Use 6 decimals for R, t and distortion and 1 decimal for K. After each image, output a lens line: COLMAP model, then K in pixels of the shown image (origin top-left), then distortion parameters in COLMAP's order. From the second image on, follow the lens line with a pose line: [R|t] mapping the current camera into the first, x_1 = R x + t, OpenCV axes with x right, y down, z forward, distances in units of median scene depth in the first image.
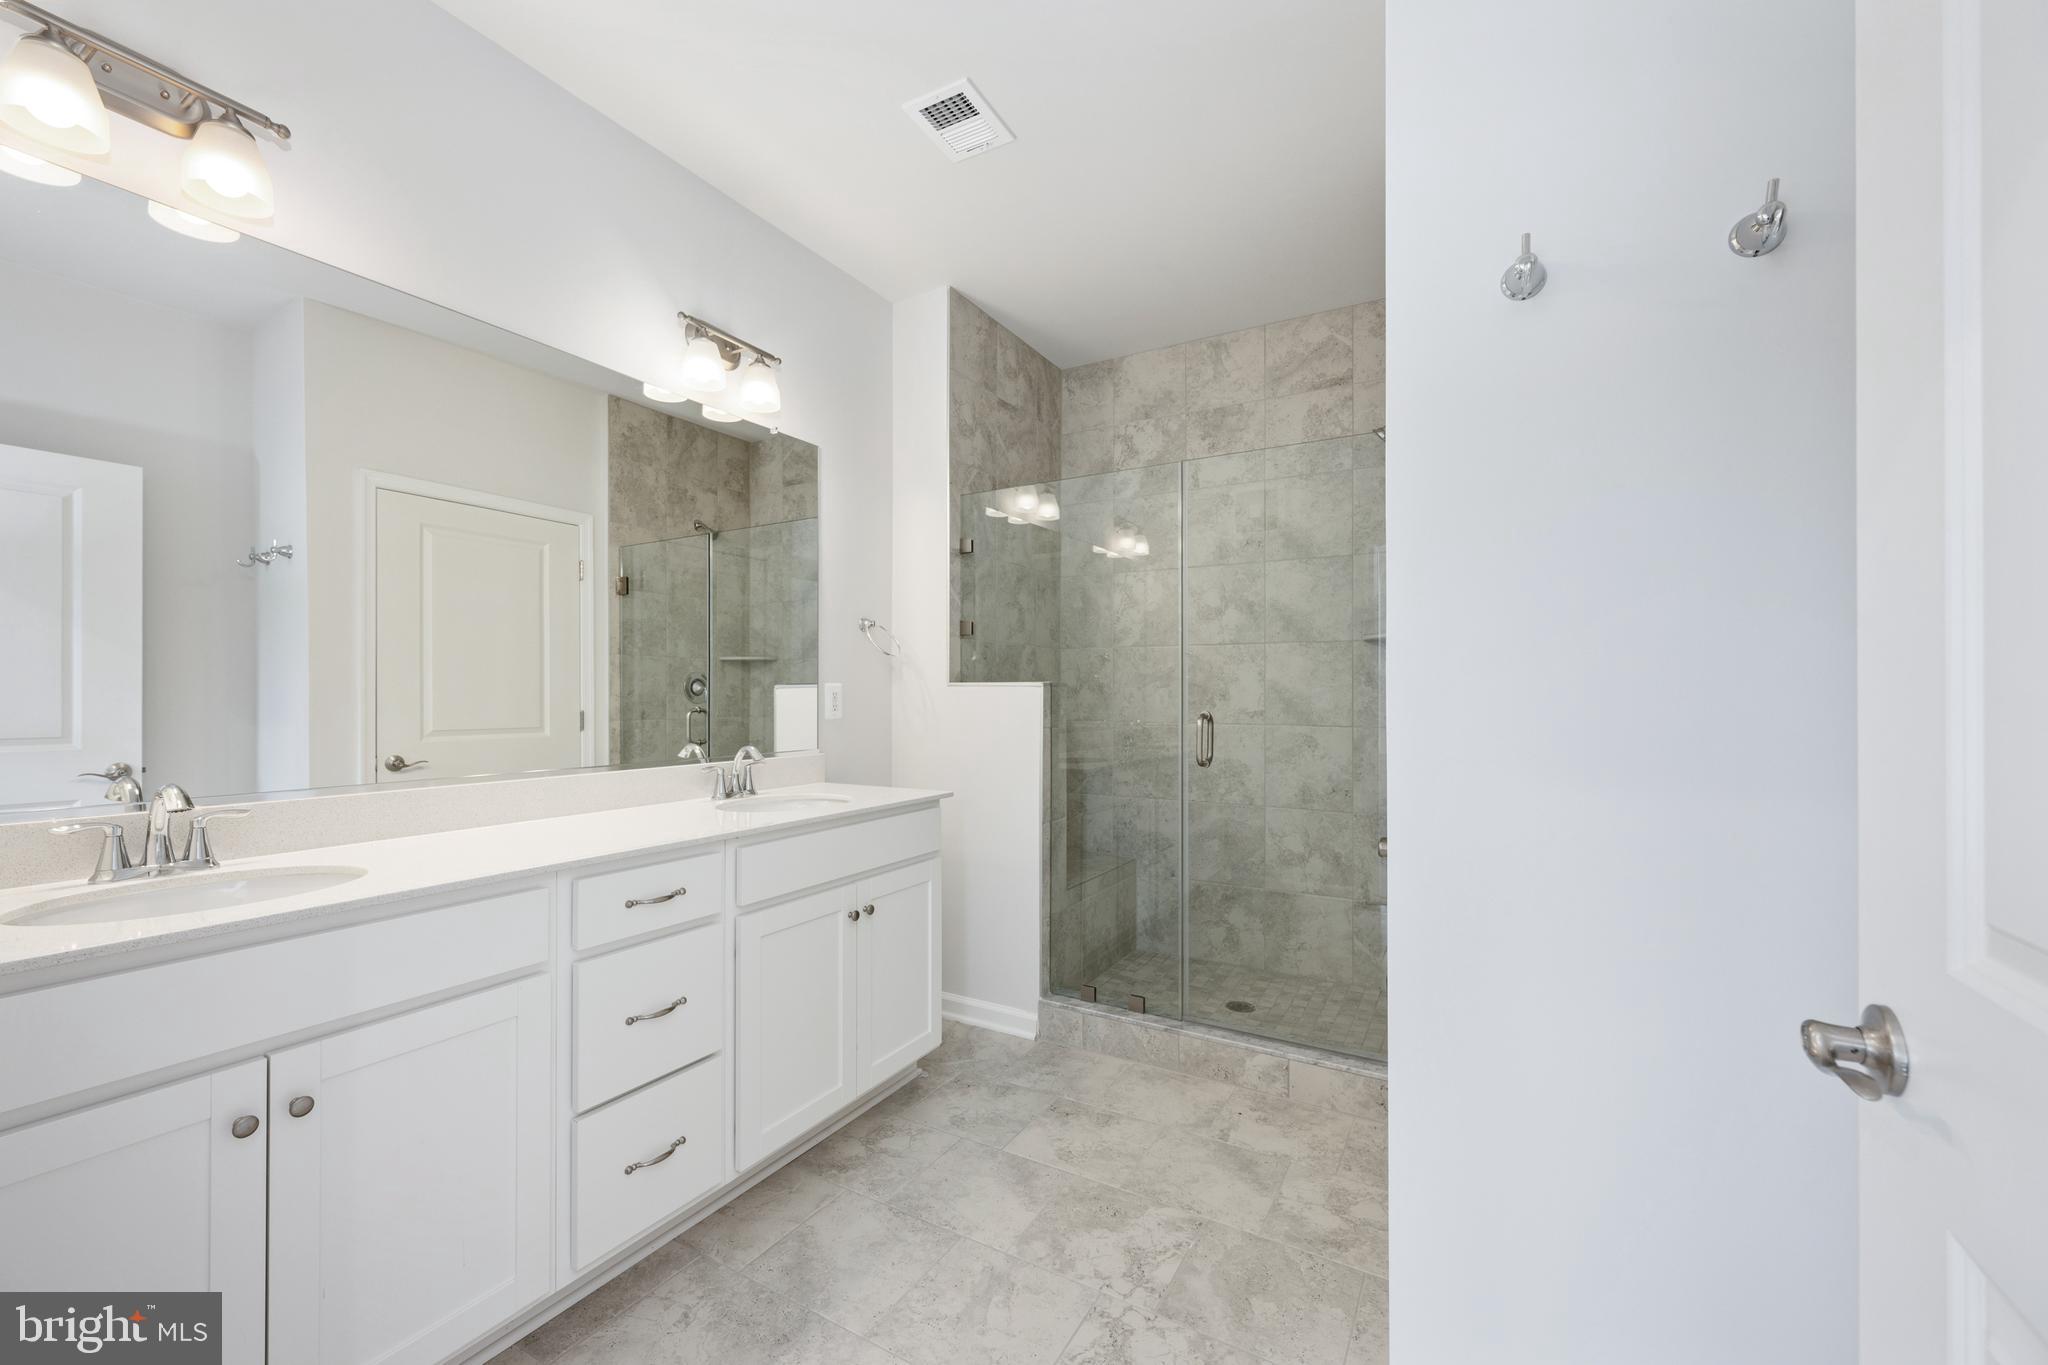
lens RADIAL K [[816.5, 0, 978.2], [0, 816.5, 694.9], [0, 0, 1]] dist [0.000112, -0.000038]
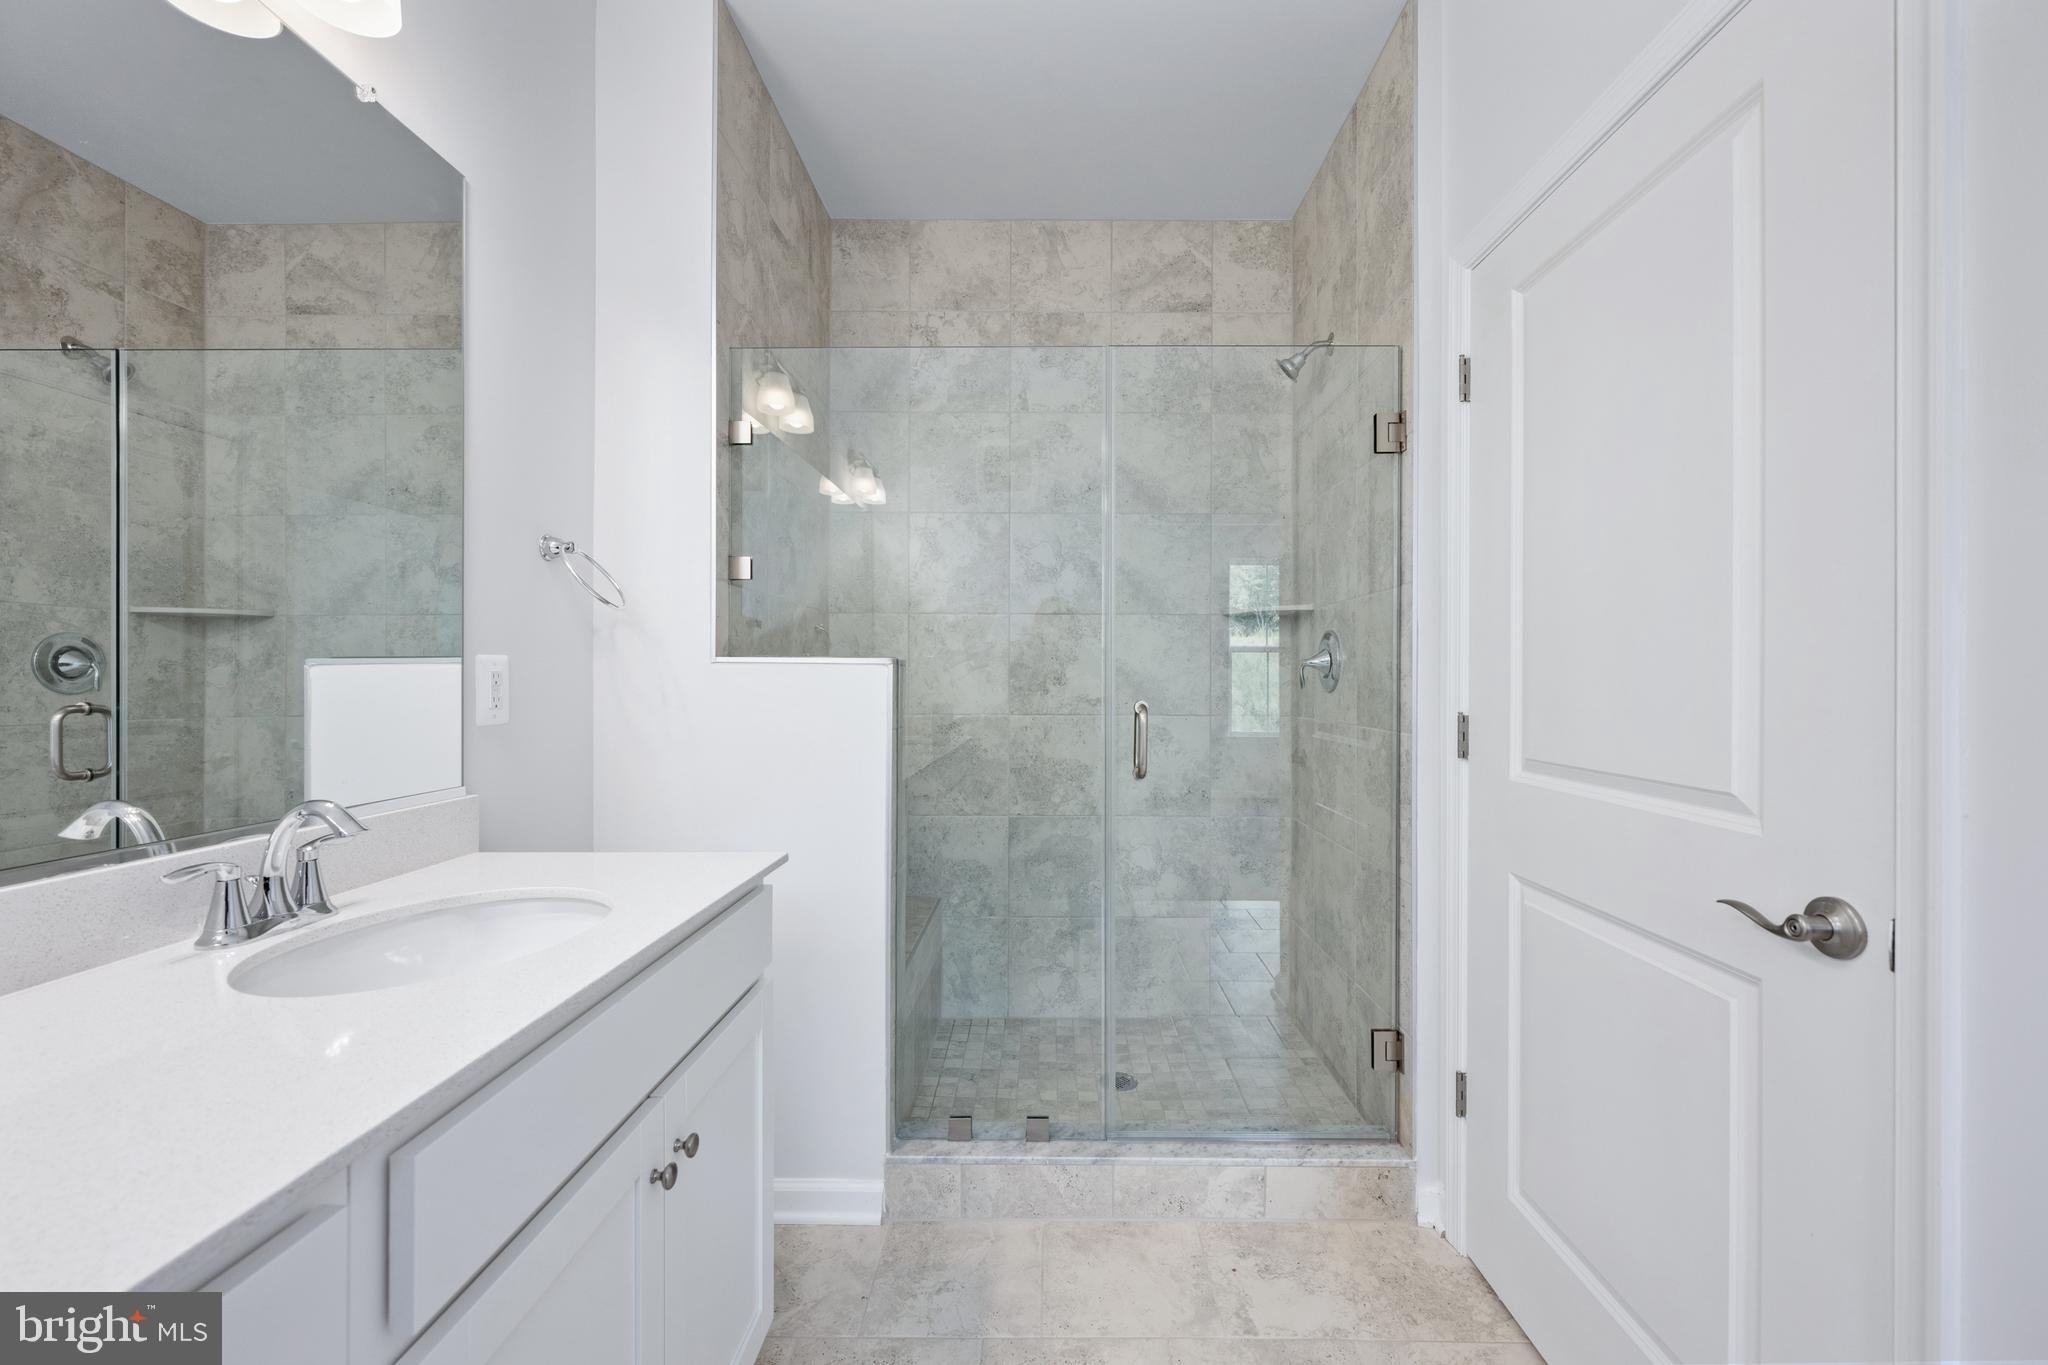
lens RADIAL K [[834.2, 0, 1039.1], [0, 834.2, 679.9], [0, 0, 1]] dist [0.000414, -0.000508]
pose [[0.852169, -0.000433, 0.523267, -0.139124], [-0.000835, 0.999997, 0.002189, -0.000061], [-0.523267, -0.002303, 0.852166, 0.326653]]
